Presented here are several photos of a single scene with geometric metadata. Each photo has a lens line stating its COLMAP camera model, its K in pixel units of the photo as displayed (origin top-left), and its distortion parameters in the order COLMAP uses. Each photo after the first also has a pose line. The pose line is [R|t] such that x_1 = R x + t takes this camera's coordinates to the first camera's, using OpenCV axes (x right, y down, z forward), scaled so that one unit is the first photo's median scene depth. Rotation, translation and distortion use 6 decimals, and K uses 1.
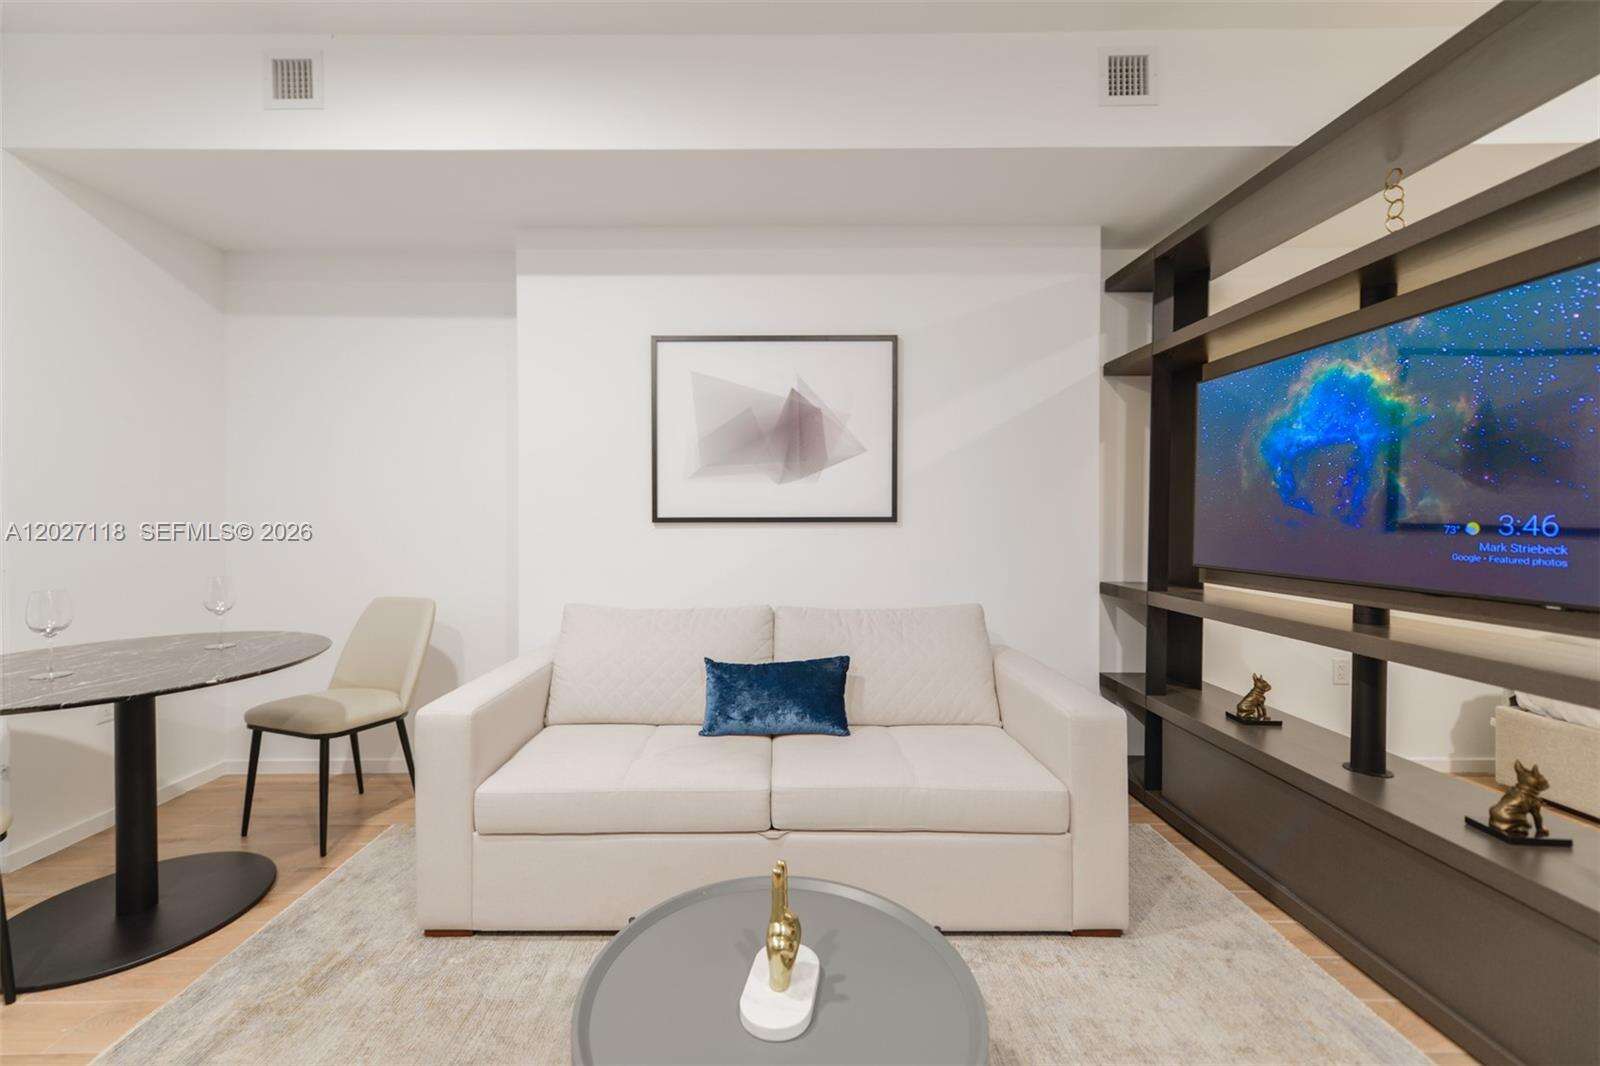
lens RADIAL K [[656.5, 0, 795.2], [0, 656.5, 523.7], [0, 0, 1]] dist [0.008745, 0.000116]
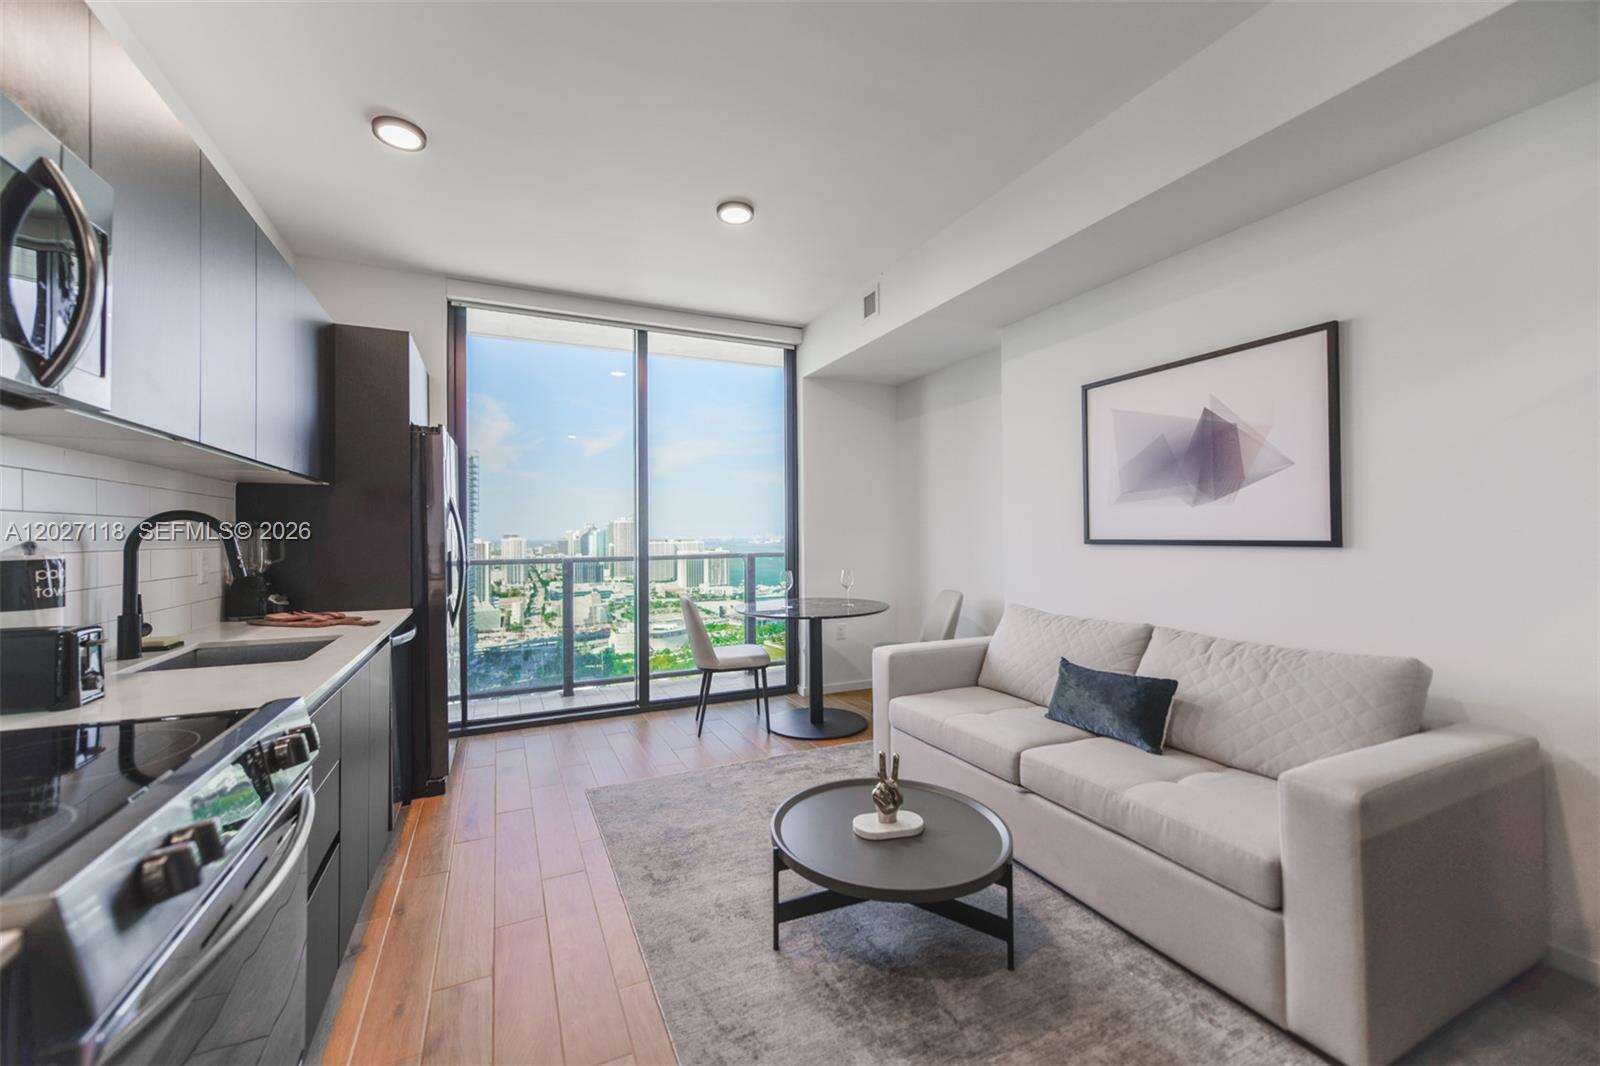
lens RADIAL K [[630.3, 0, 800.8], [0, 630.3, 531.4], [0, 0, 1]] dist [0.000792, 0.001898]
pose [[0.426203, -0.004139, -0.904618, 0.589979], [-0.007526, 0.999939, -0.008121, -0.010429], [0.904596, 0.010269, 0.426145, 0.057108]]
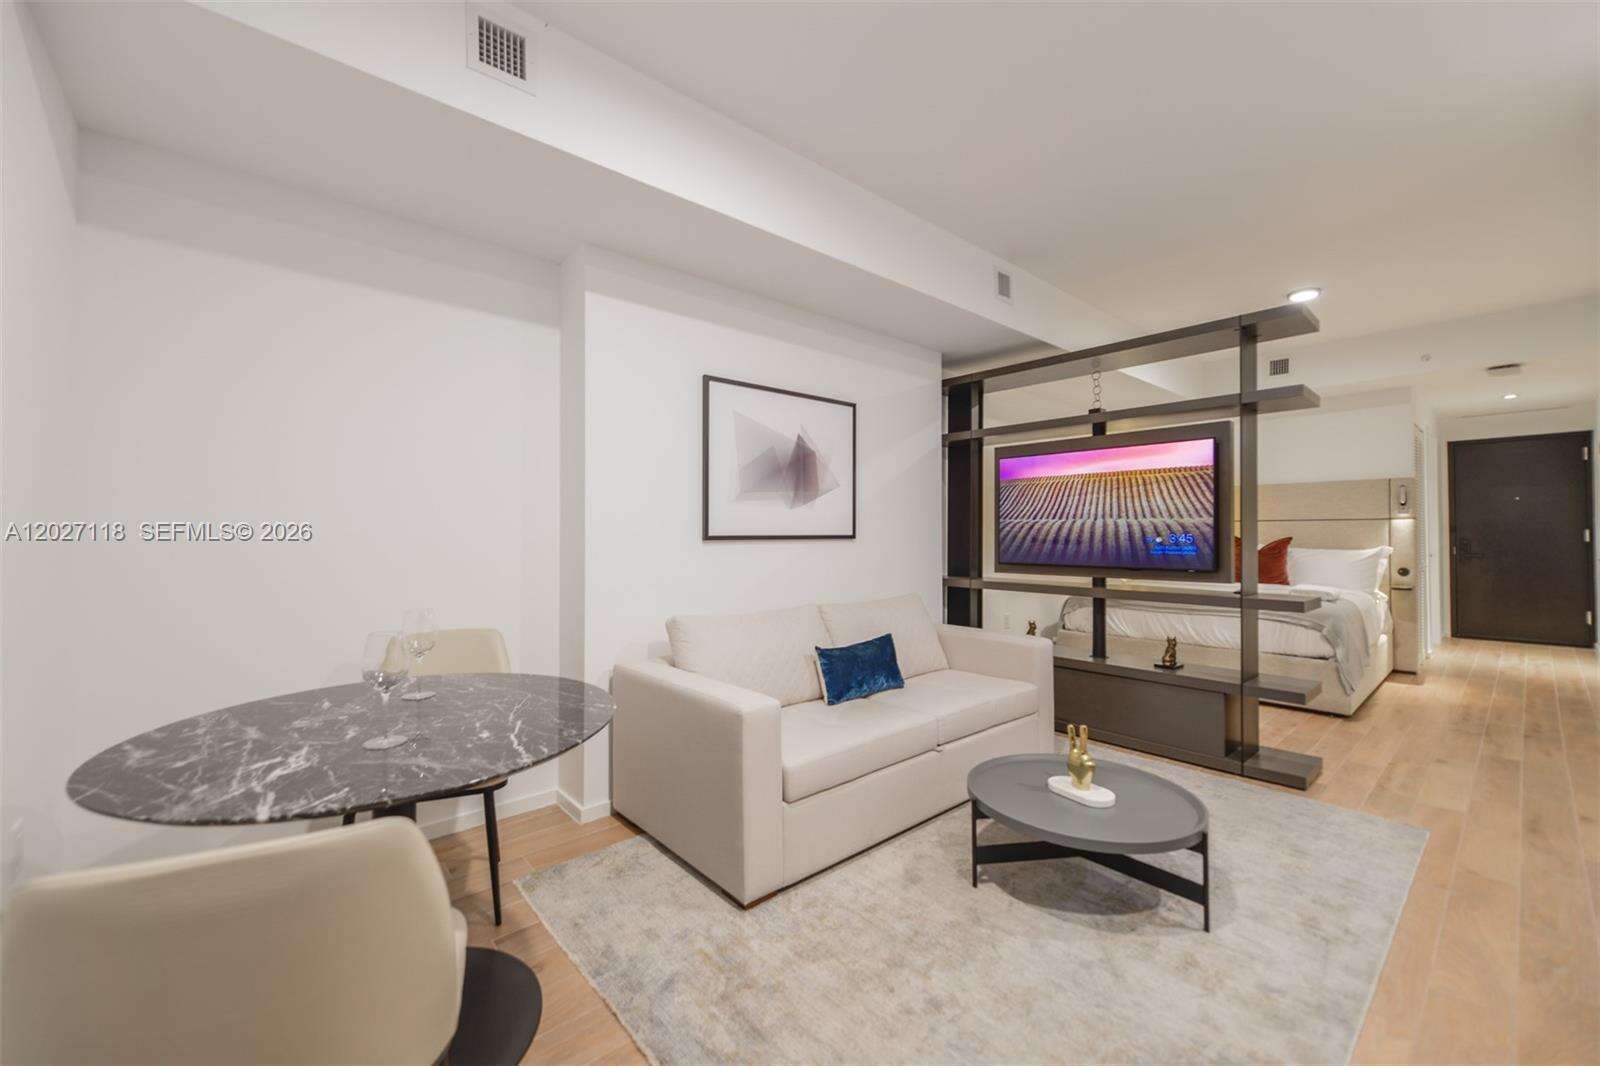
lens RADIAL K [[630.3, 0, 810.7], [0, 630.3, 523.7], [0, 0, 1]] dist [0.000792, 0.001898]
pose [[0.747472, 0.008858, 0.664235, -0.800977], [0.005211, 0.999802, -0.019198, -0.008524], [-0.664273, 0.017812, 0.747277, 0.074498]]
